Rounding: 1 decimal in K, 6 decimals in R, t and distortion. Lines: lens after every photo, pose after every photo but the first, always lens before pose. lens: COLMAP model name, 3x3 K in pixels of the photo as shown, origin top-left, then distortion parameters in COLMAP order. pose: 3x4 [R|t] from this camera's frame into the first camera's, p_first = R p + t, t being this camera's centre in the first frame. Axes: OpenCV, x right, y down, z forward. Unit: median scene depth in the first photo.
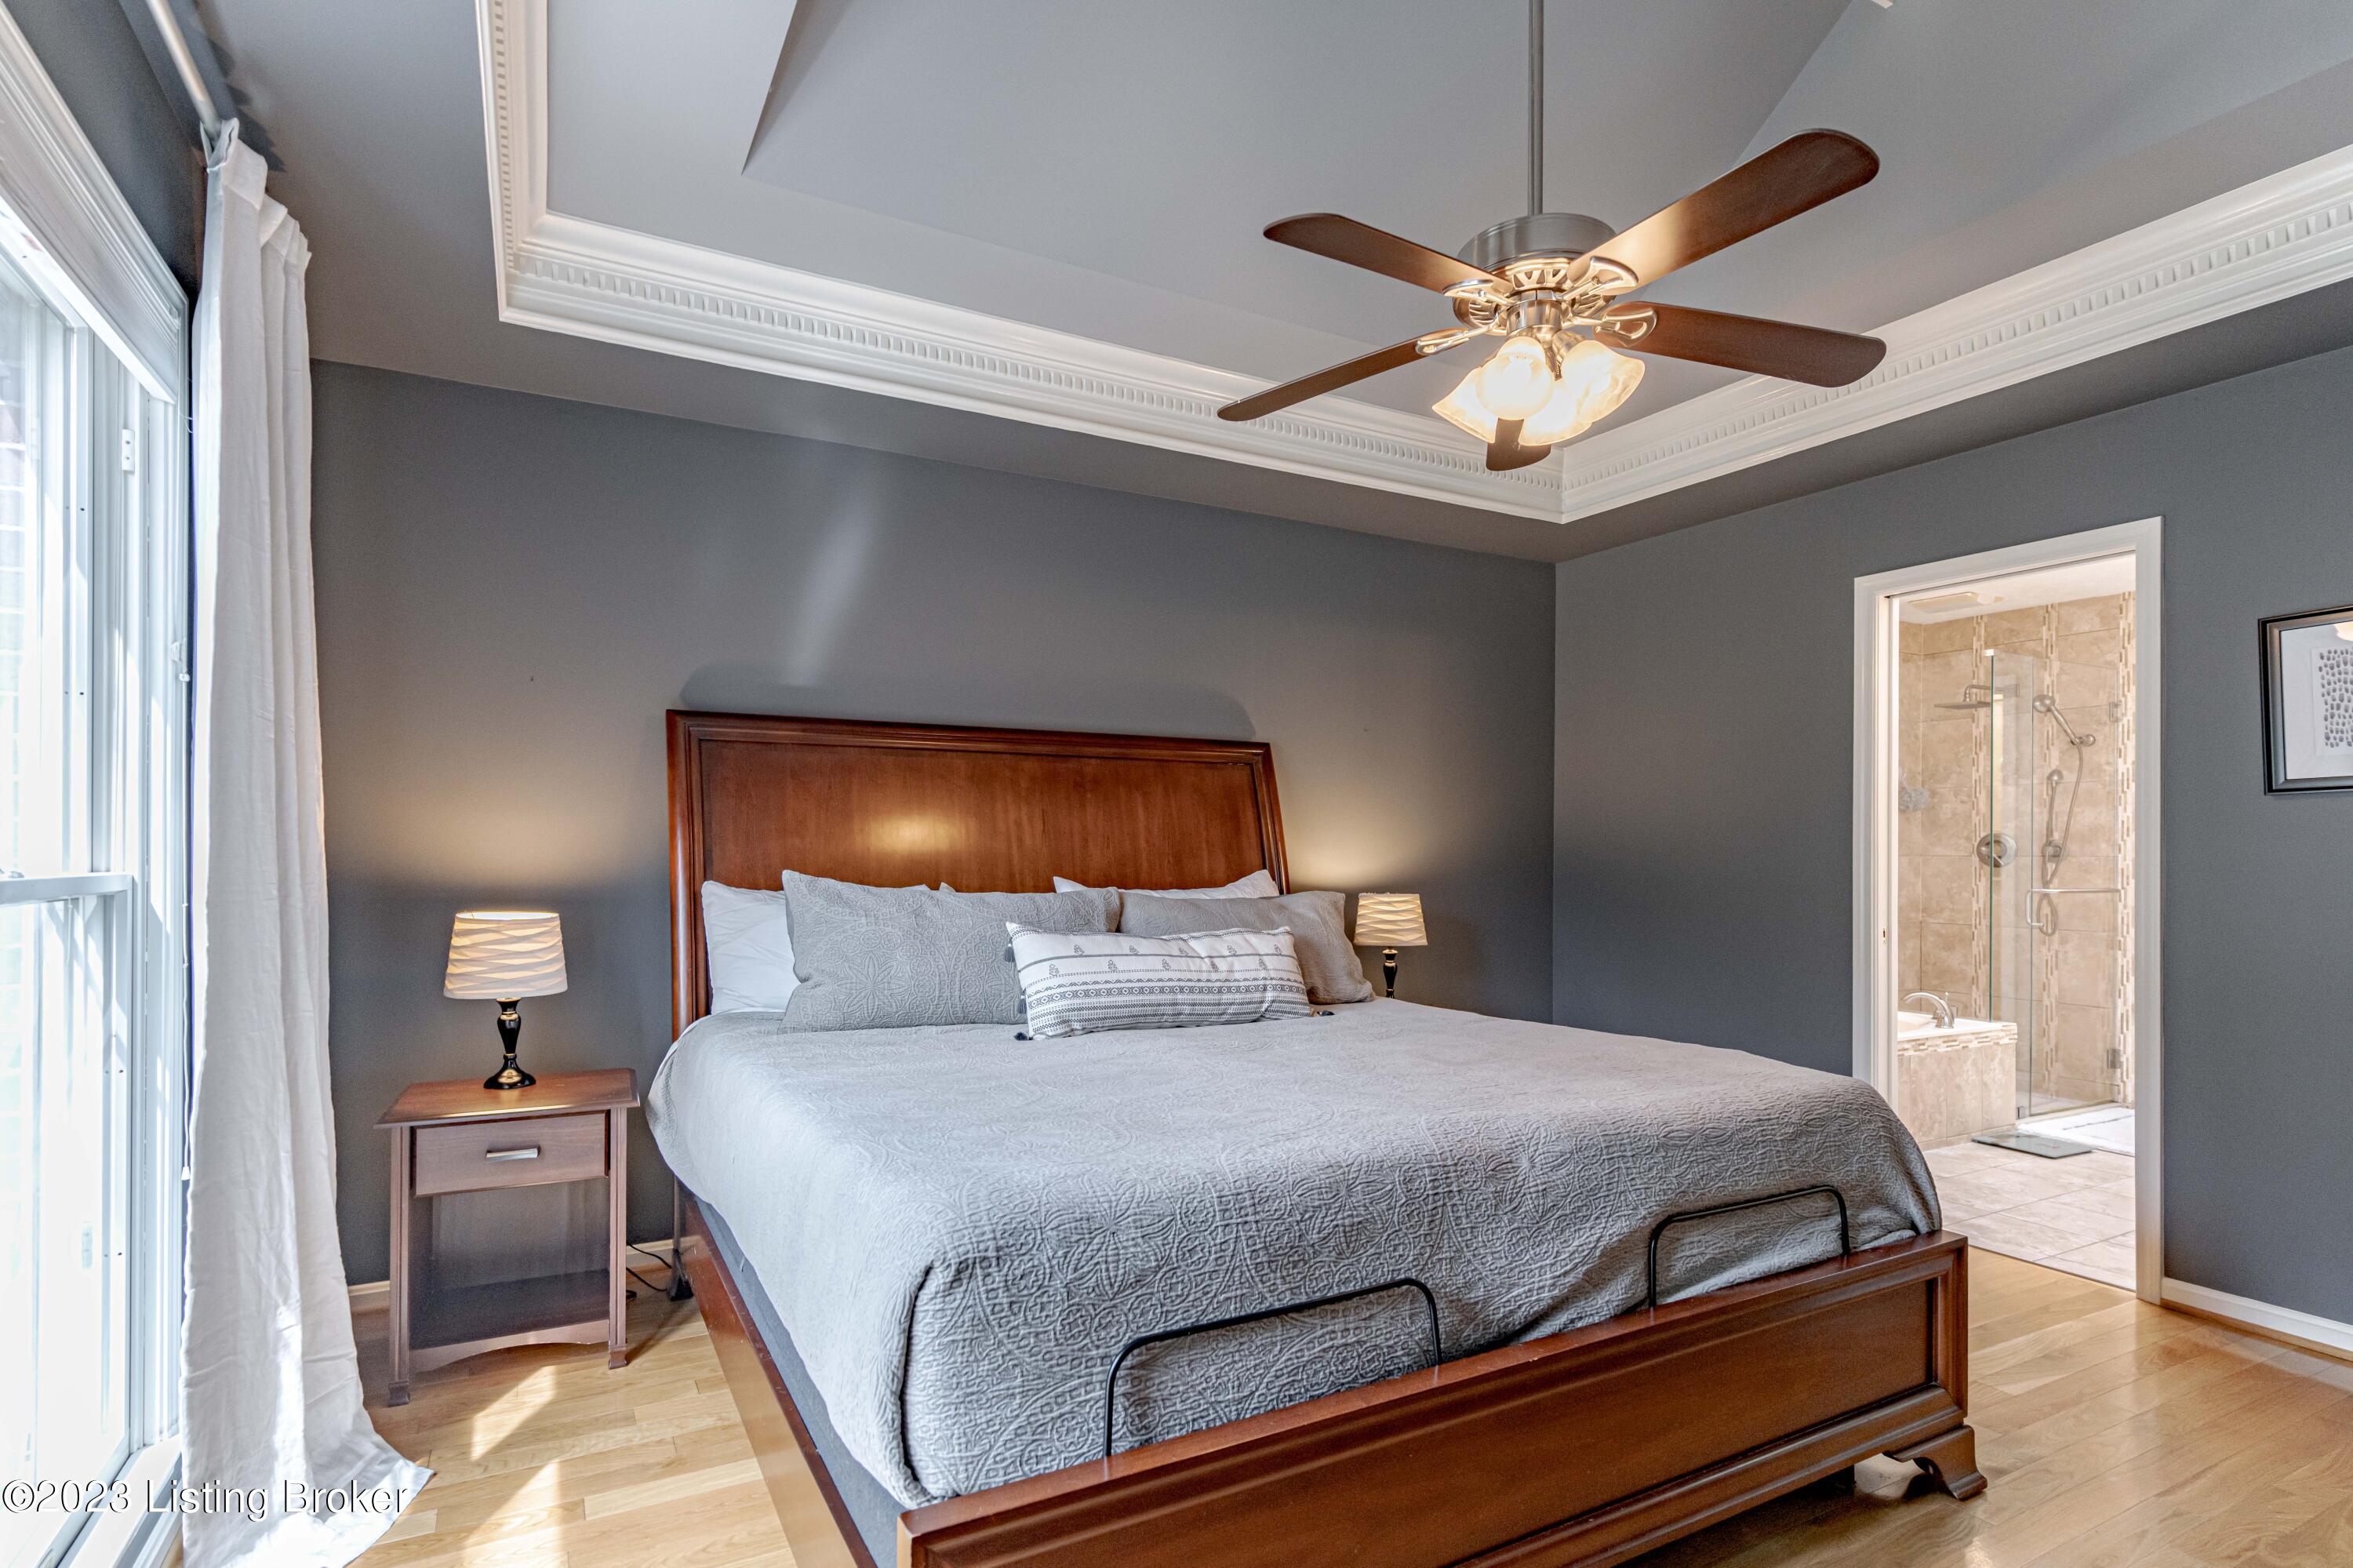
lens RADIAL K [[1119.9, 0, 1158.6], [0, 1119.9, 849.5], [0, 0, 1]] dist [0.005450, -0.000694]
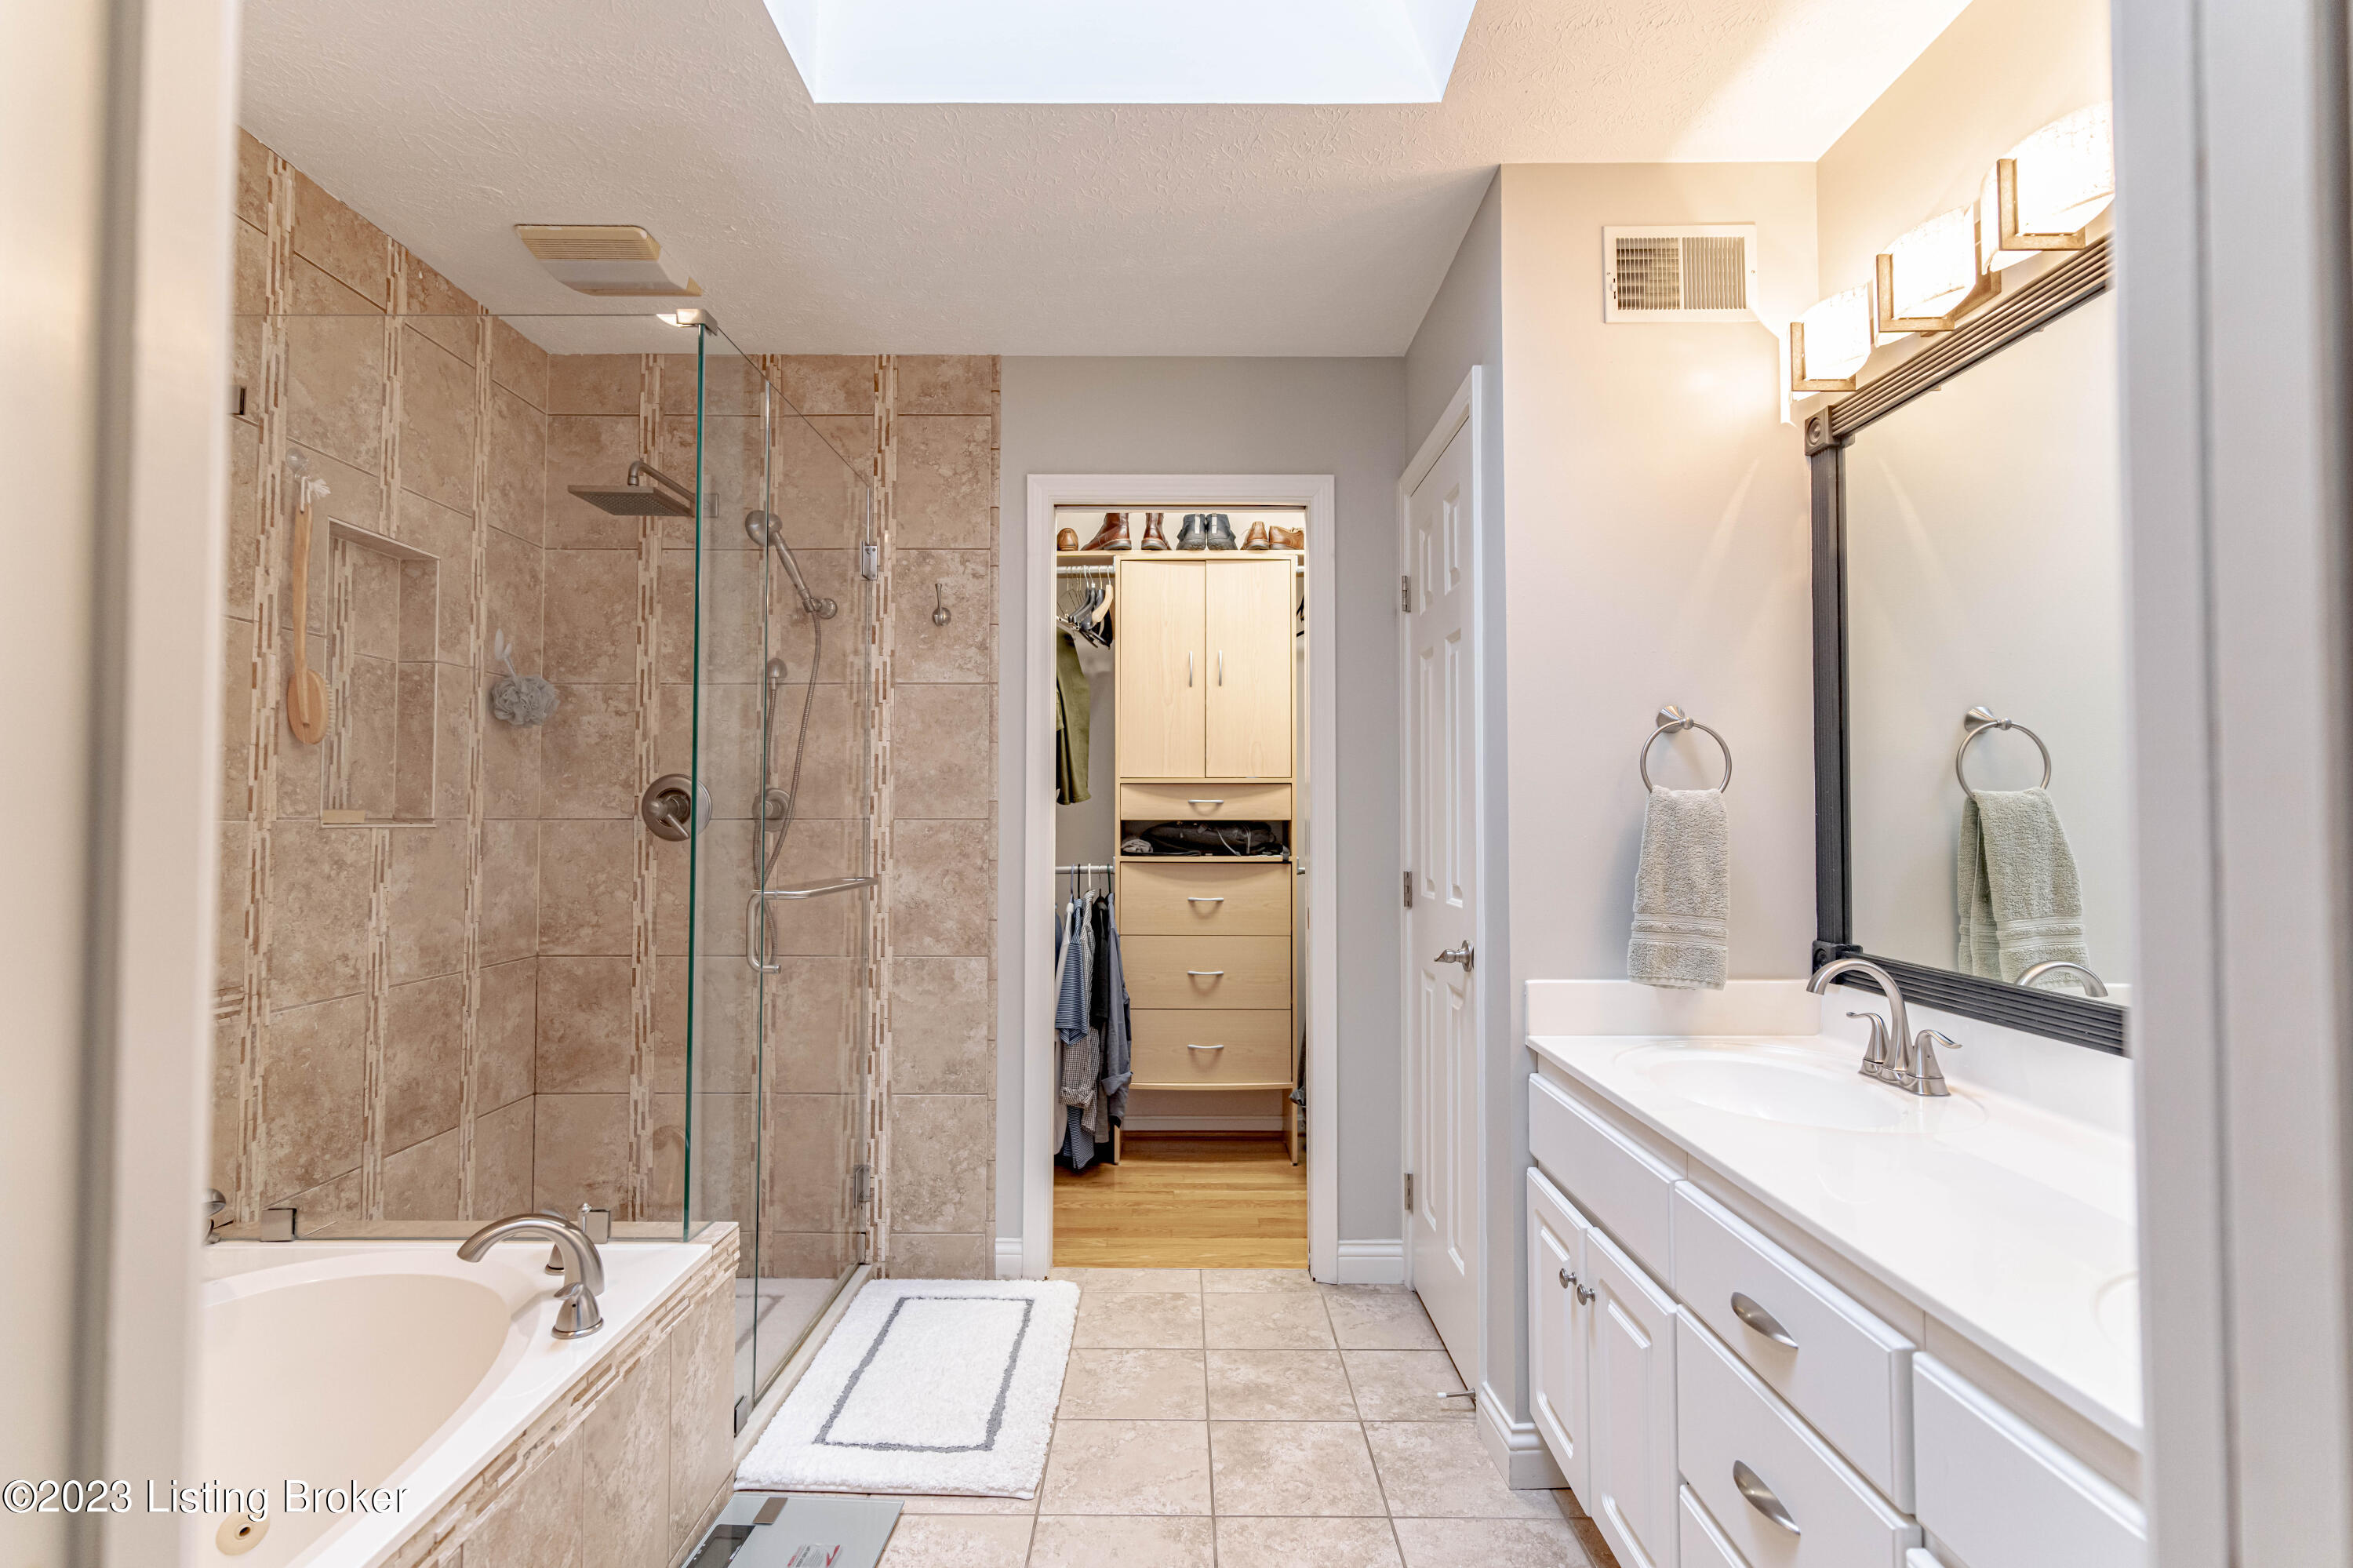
lens RADIAL K [[1119.9, 0, 1168.6], [0, 1119.9, 781.6], [0, 0, 1]] dist [0.005450, -0.000694]
pose [[0.459981, 0.024117, 0.887601, 0.409127], [0.000128, 0.999629, -0.027228, 0.002742], [-0.887929, 0.012638, 0.459808, 0.586356]]
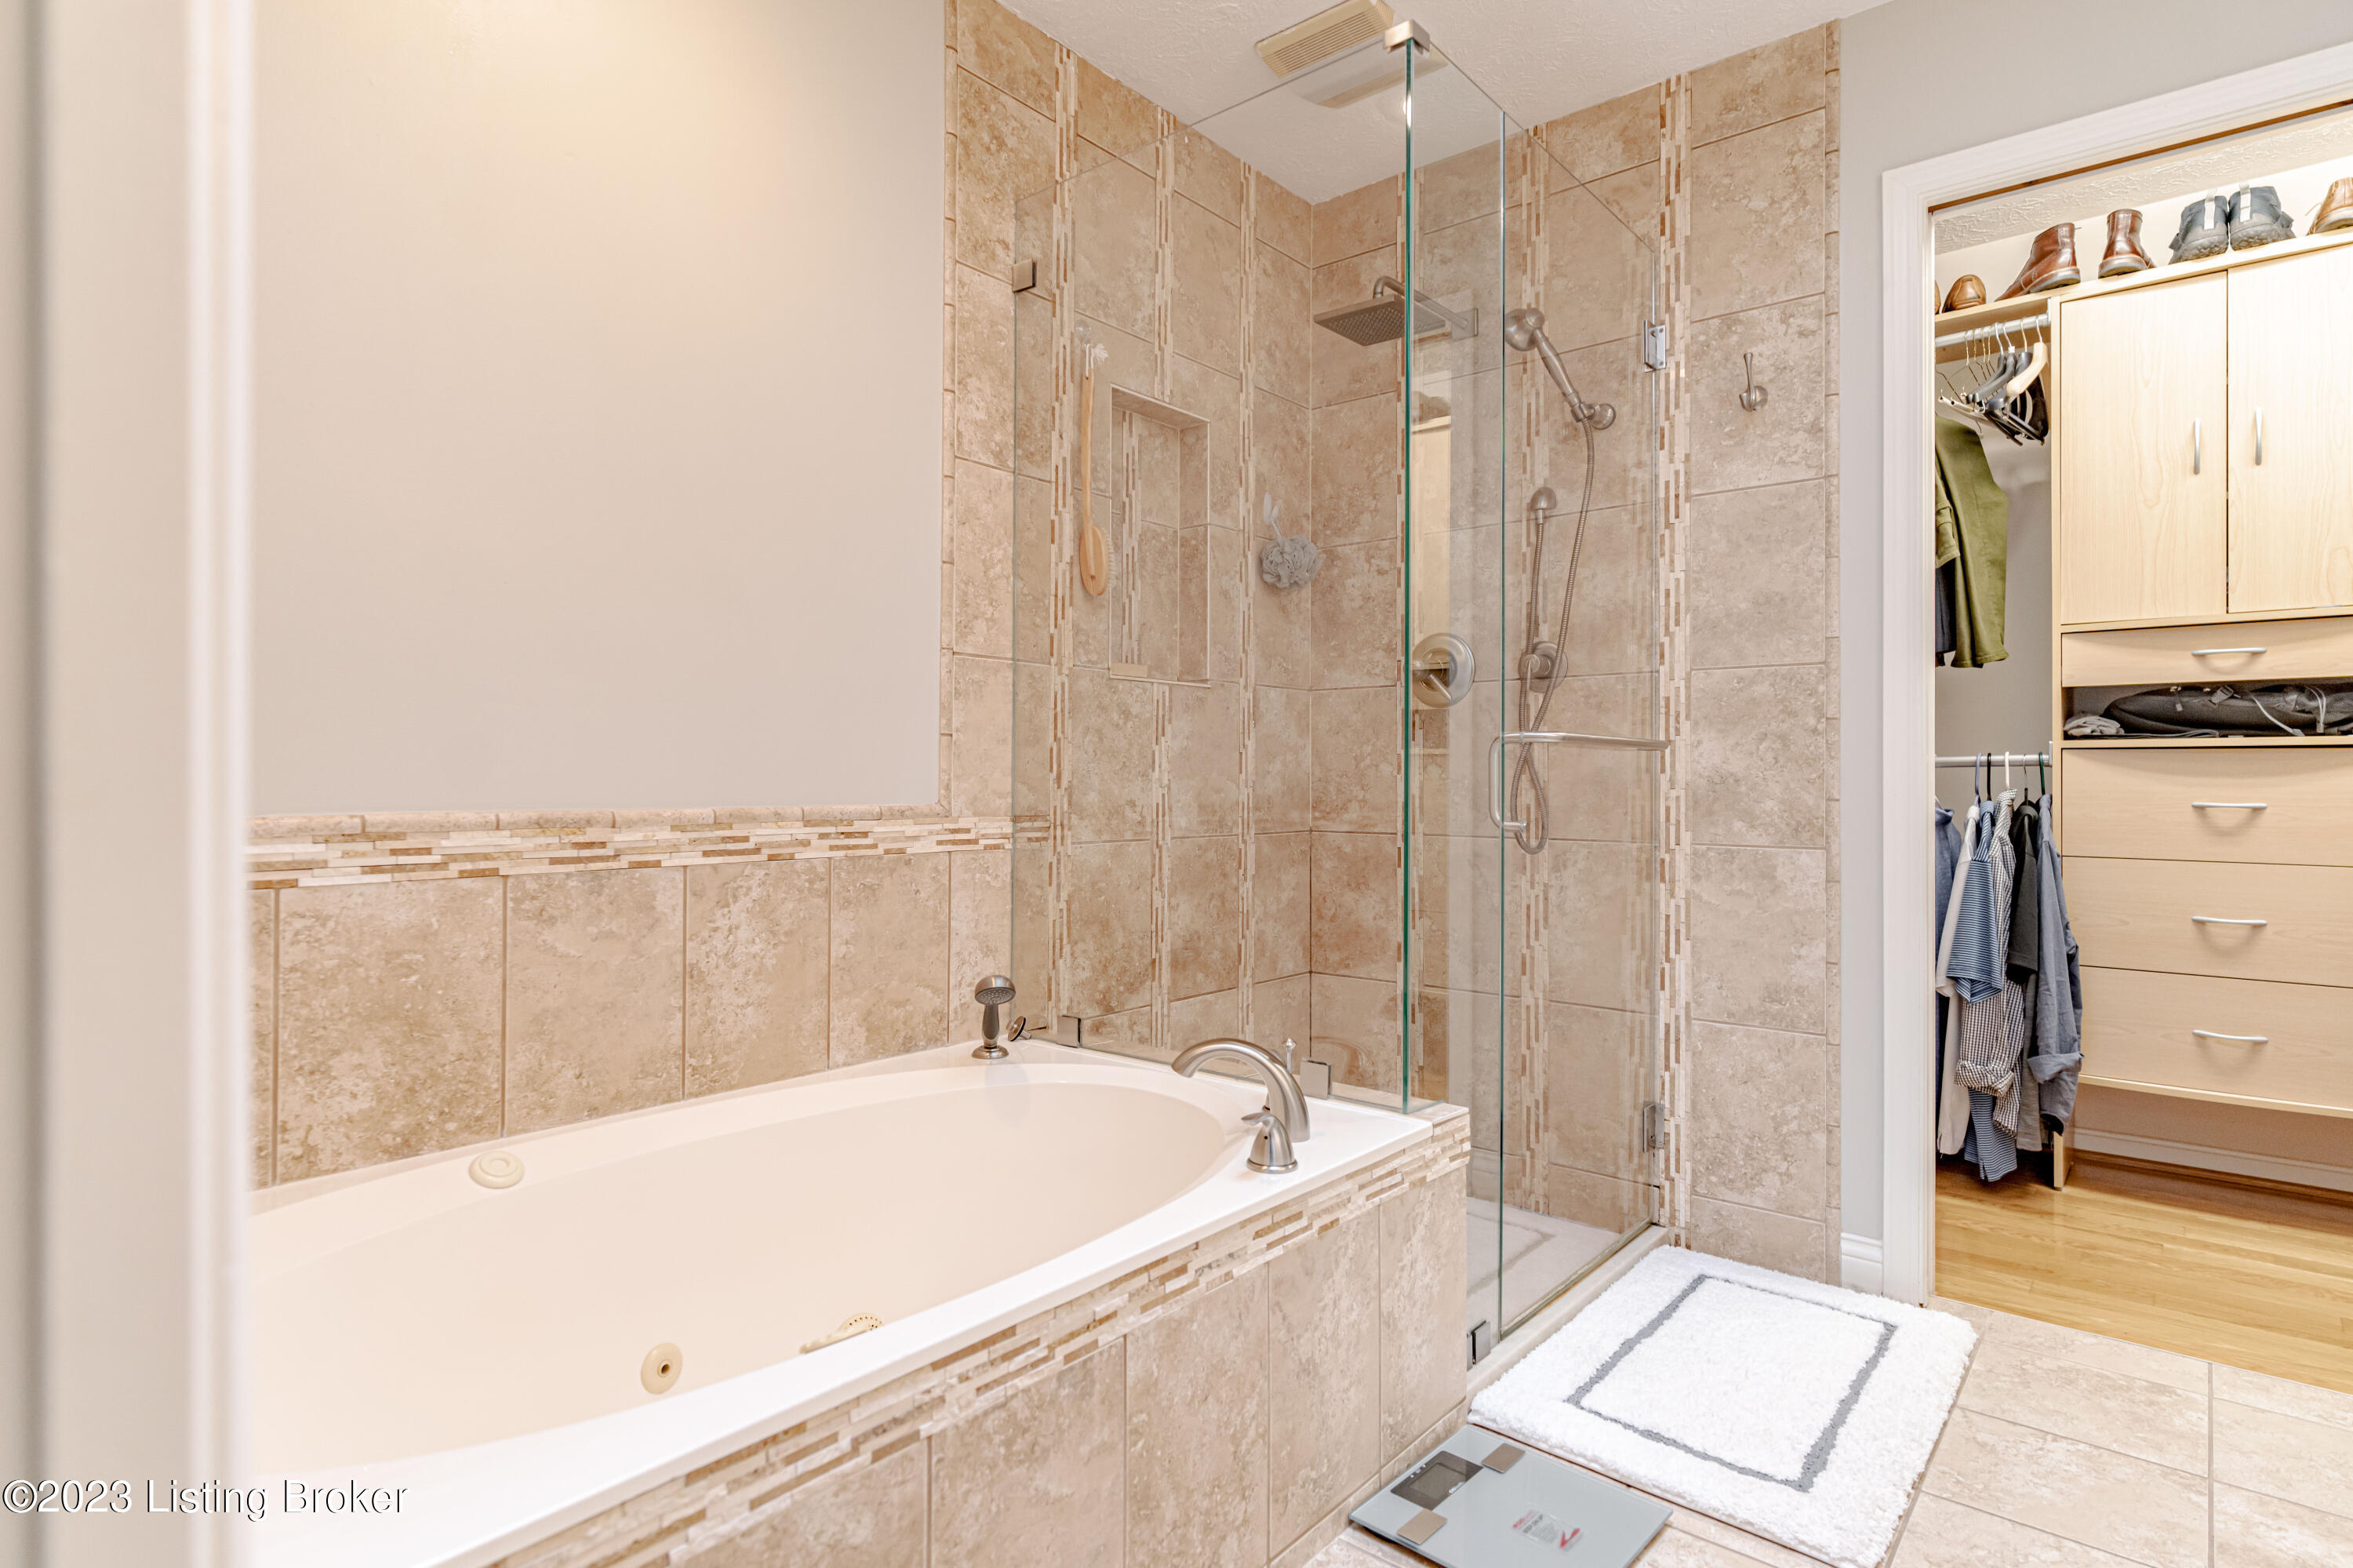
lens RADIAL K [[1228.5, 0, 1167.7], [0, 1228.5, 765.7], [0, 0, 1]] dist [0.000397, 0.003121]
pose [[0.921415, 0.001763, 0.388576, 0.465901], [0.000471, 0.999984, -0.005653, 0.044436], [-0.388580, 0.005391, 0.921399, 0.602395]]
